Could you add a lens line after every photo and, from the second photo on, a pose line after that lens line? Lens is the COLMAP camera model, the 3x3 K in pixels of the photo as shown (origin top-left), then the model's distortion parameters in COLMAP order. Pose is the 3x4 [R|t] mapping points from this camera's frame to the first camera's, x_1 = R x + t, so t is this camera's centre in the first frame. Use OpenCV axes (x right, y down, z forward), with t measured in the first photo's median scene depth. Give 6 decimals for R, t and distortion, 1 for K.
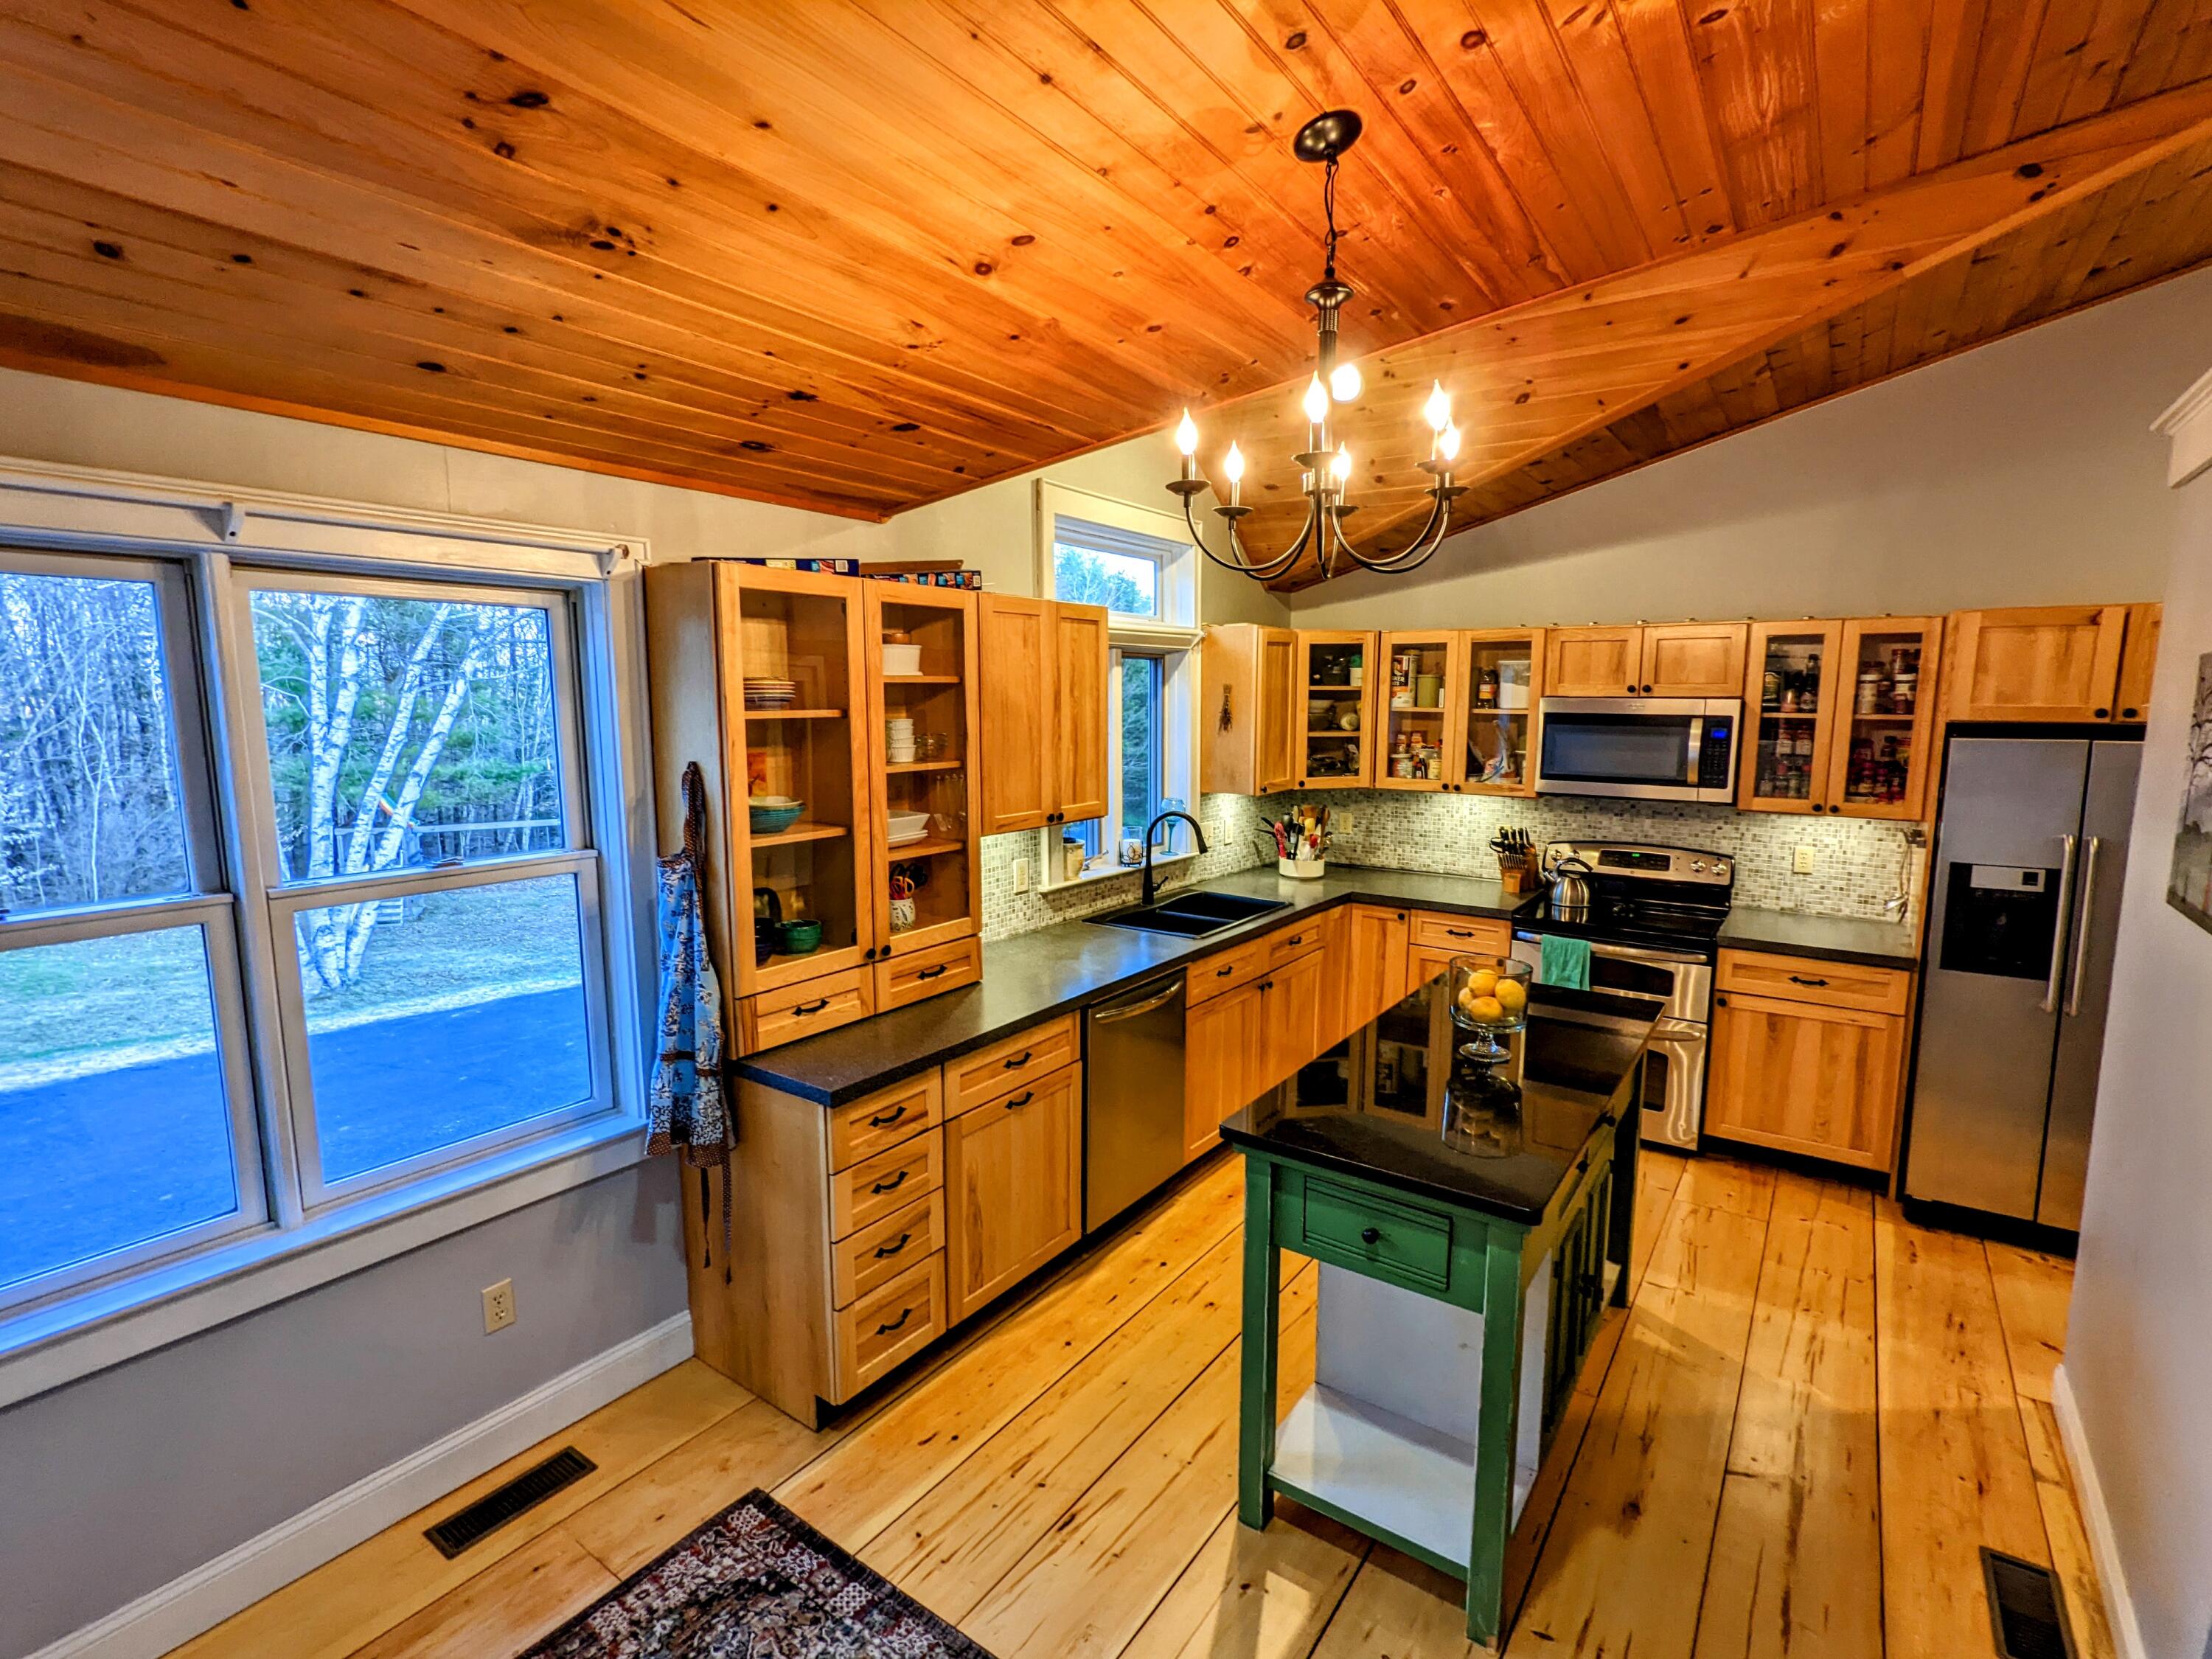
lens RADIAL K [[1048.2, 0, 1116.5], [0, 1048.2, 837.7], [0, 0, 1]] dist [0.001003, 0.000278]
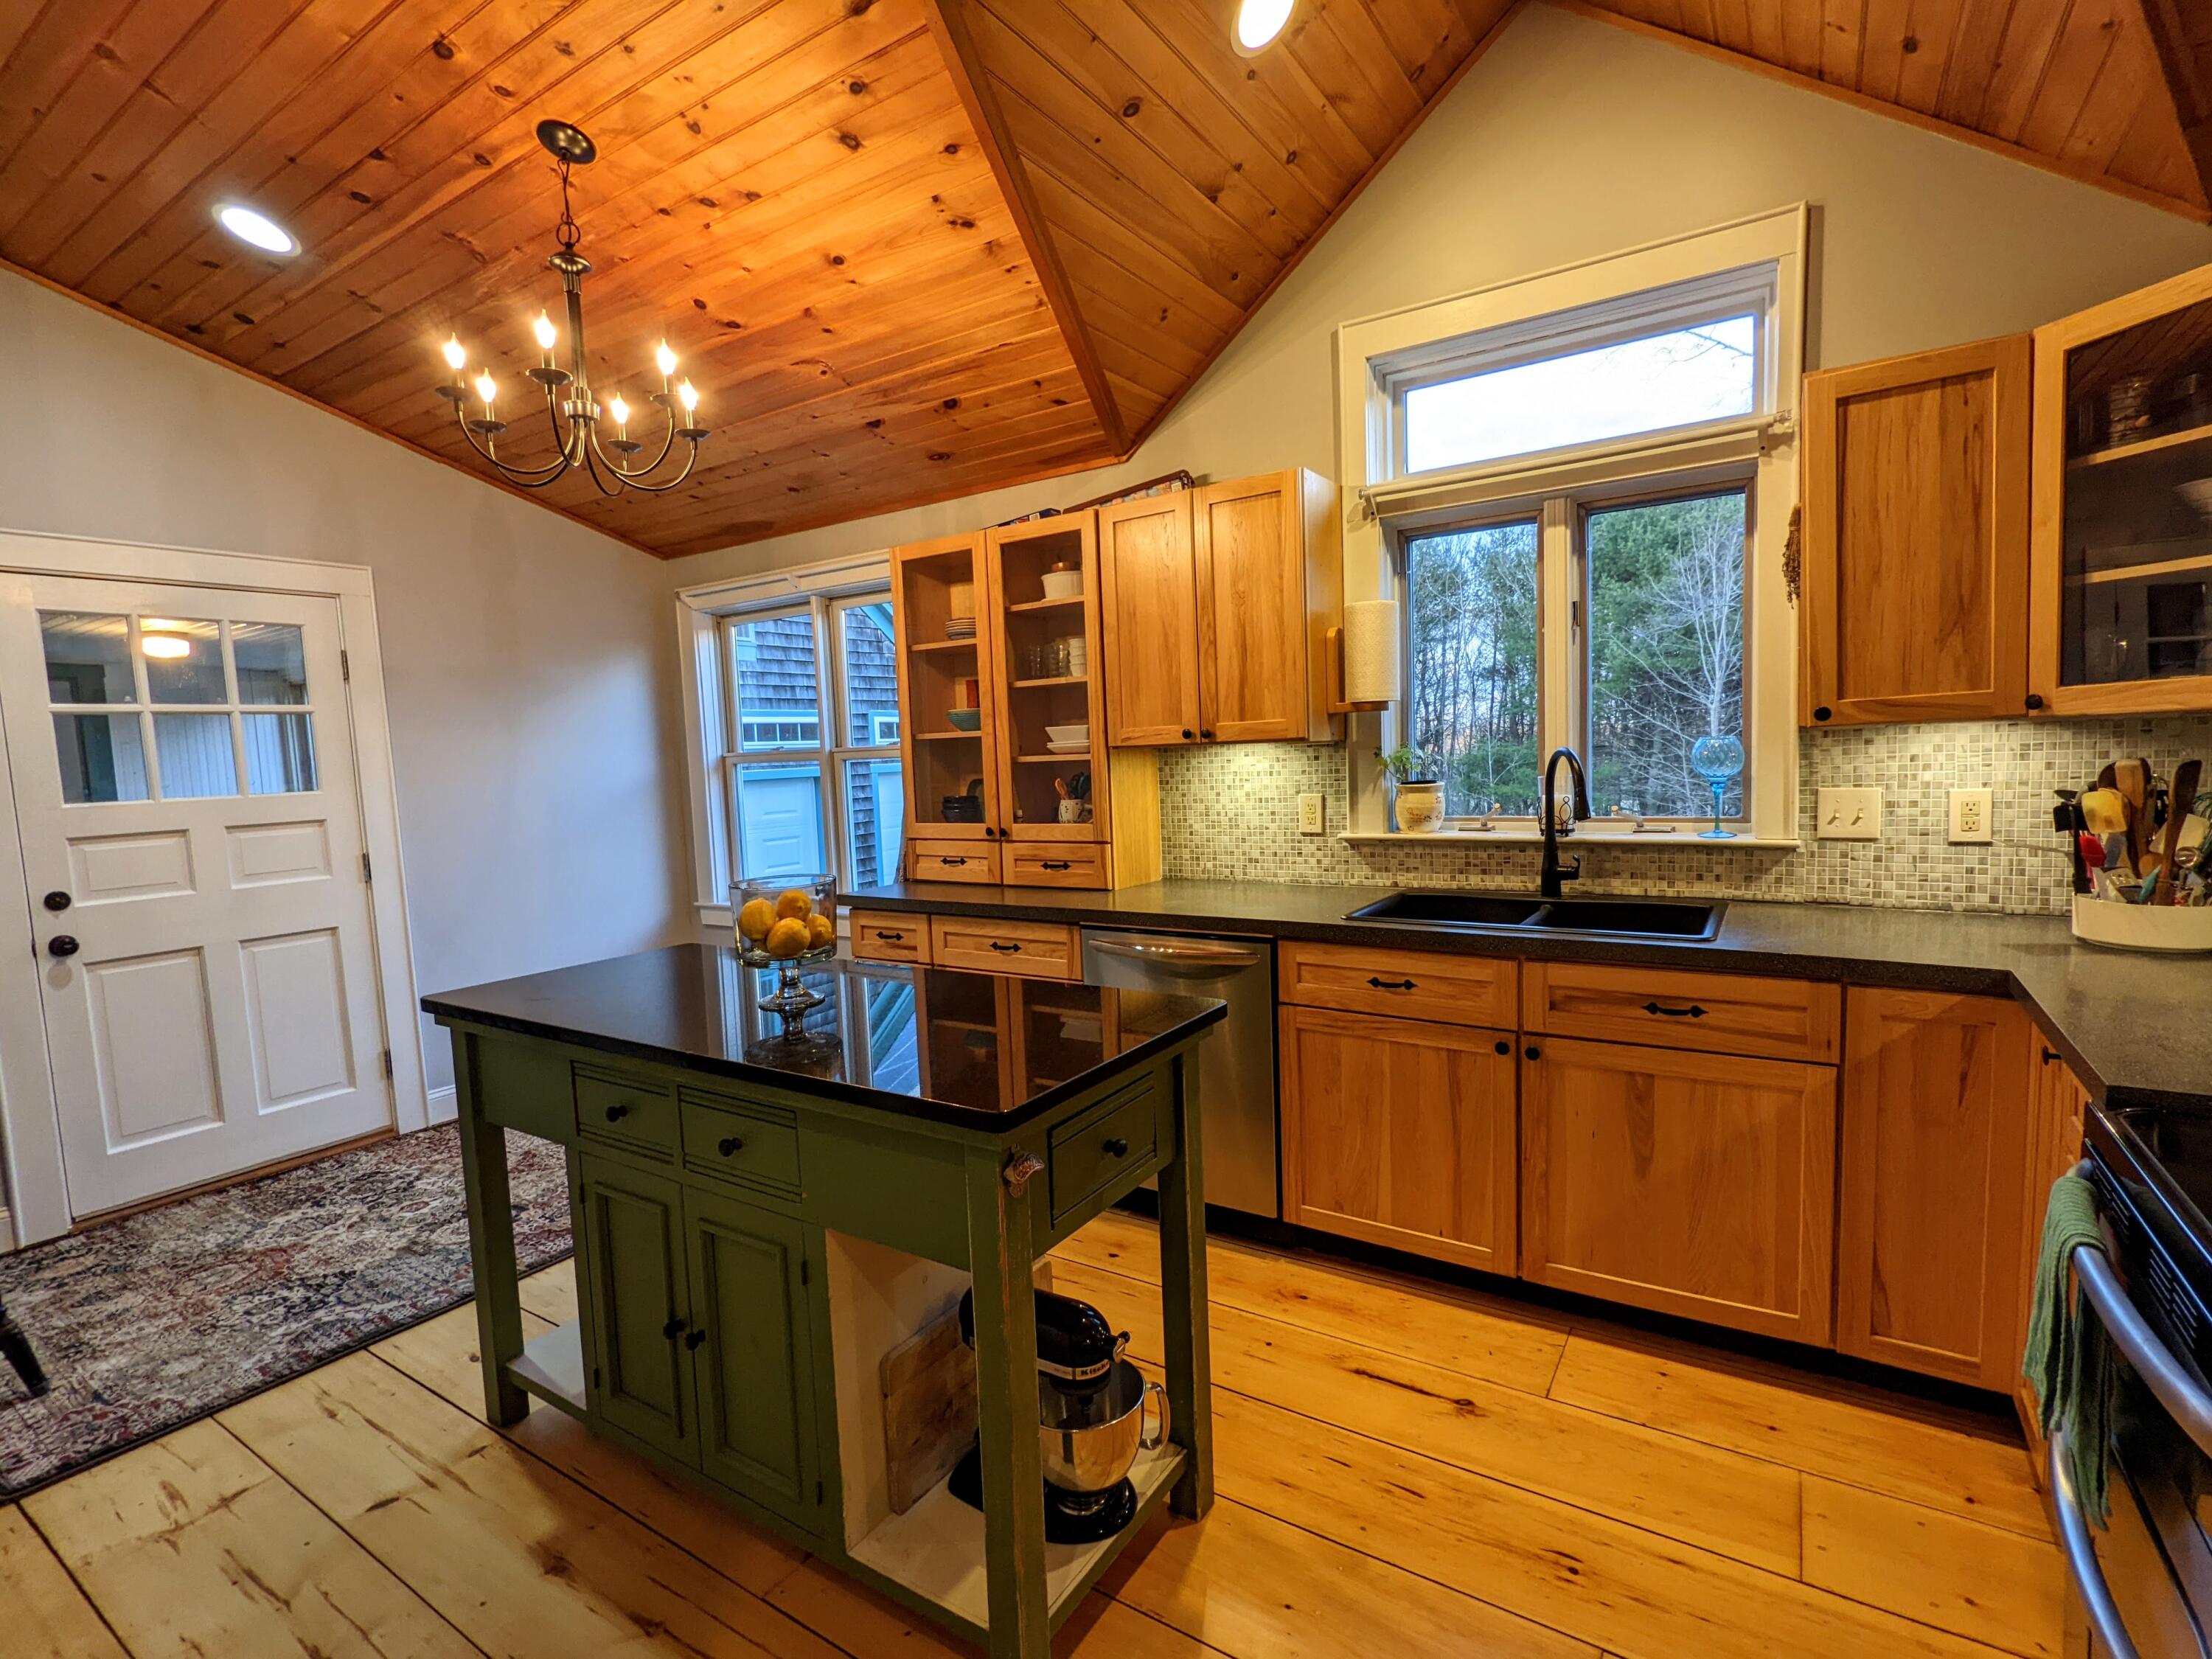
lens RADIAL K [[1048.2, 0, 1116.5], [0, 1048.2, 837.7], [0, 0, 1]] dist [0.001003, 0.000278]
pose [[0.036050, 0.084701, -0.995754, 0.995379], [-0.094684, 0.992209, 0.080971, 0.001365], [0.994854, 0.091363, 0.043789, 1.070490]]
